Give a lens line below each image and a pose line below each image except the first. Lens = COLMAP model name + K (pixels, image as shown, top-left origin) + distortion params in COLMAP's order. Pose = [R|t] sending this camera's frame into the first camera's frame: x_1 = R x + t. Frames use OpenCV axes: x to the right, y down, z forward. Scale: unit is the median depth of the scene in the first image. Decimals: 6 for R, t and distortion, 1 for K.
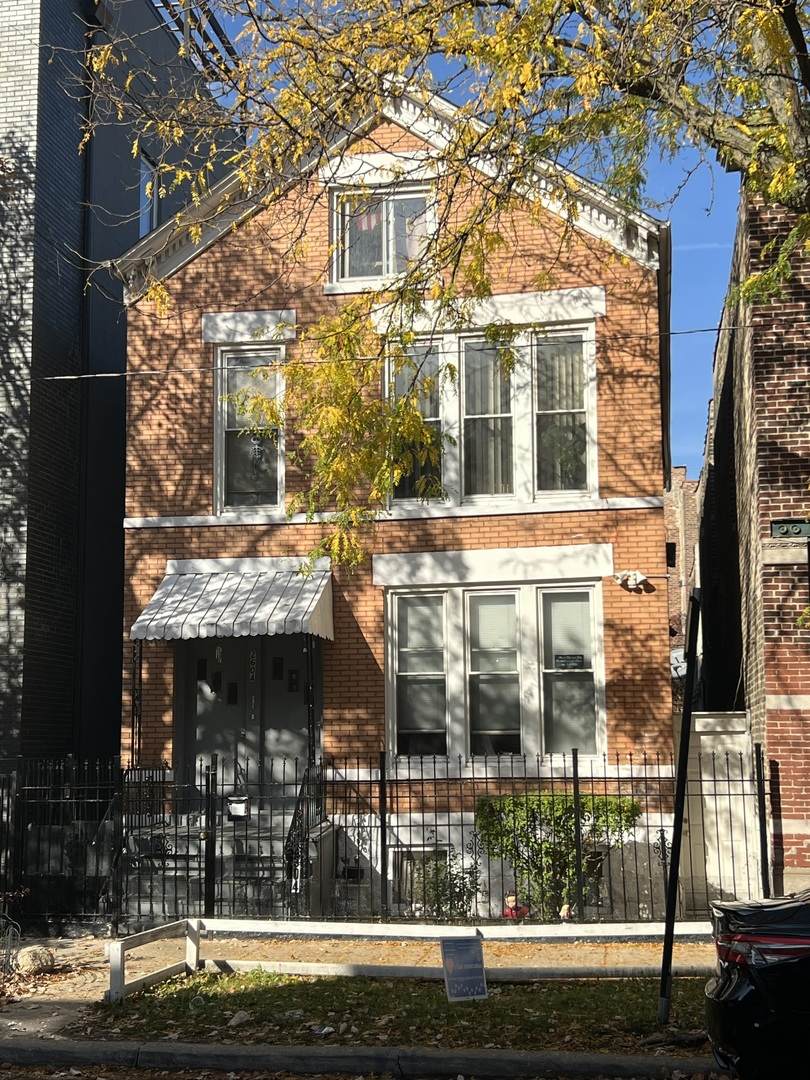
lens RADIAL K [[1461.5, 0, 405.0], [0, 1461.5, 540.0], [0, 0, 1]] dist [0.155276, -0.752997]
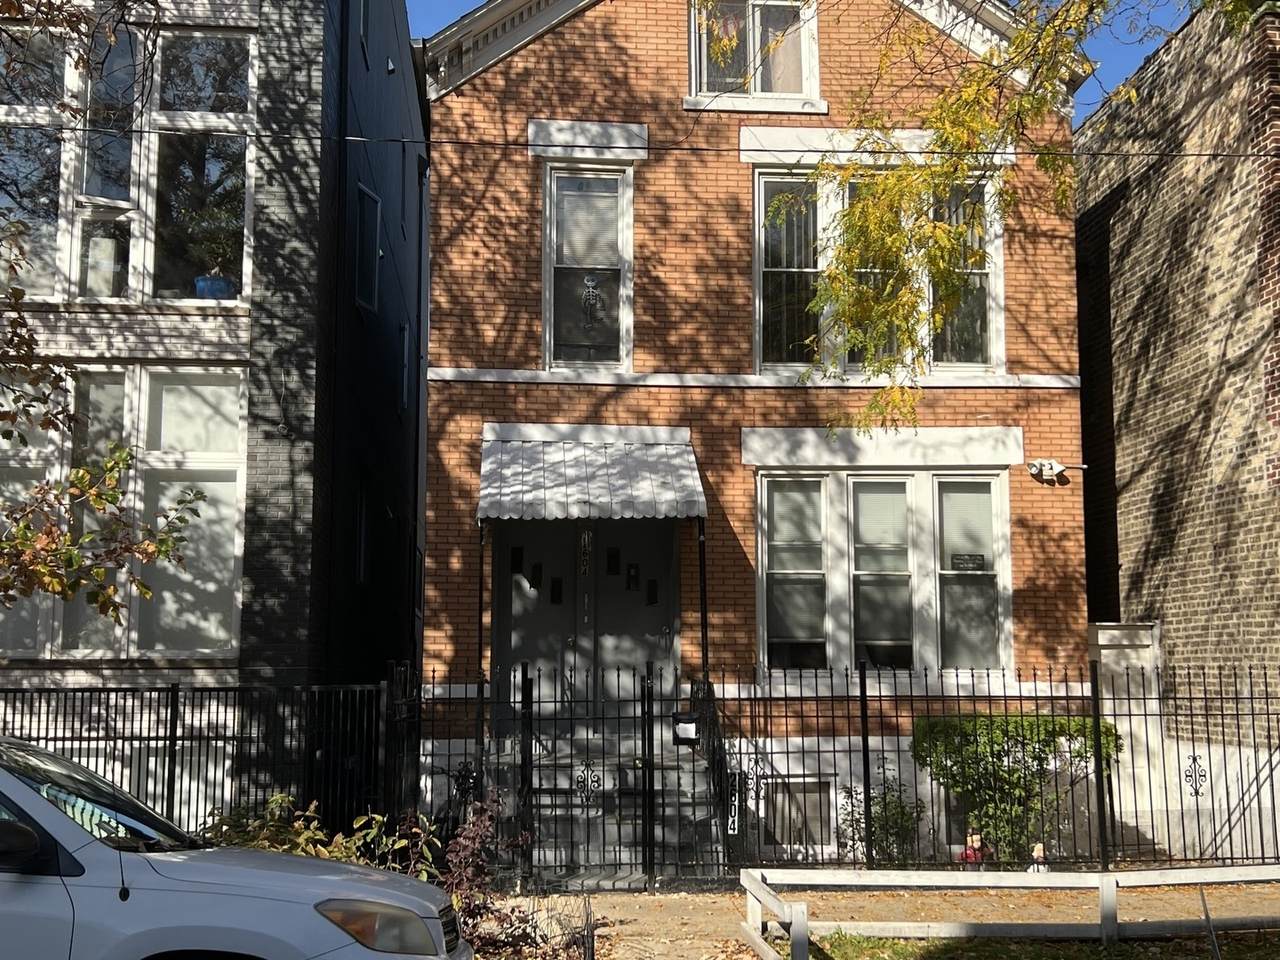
lens RADIAL K [[1540.5, 0, 640.0], [0, 1540.5, 480.0], [0, 0, 1]] dist [0.168084, -0.716491]
pose [[0.966743, 0.040862, 0.252465, -0.300219], [-0.044381, 0.998981, 0.008254, 0.035294], [-0.251871, -0.019185, 0.967571, 0.166157]]
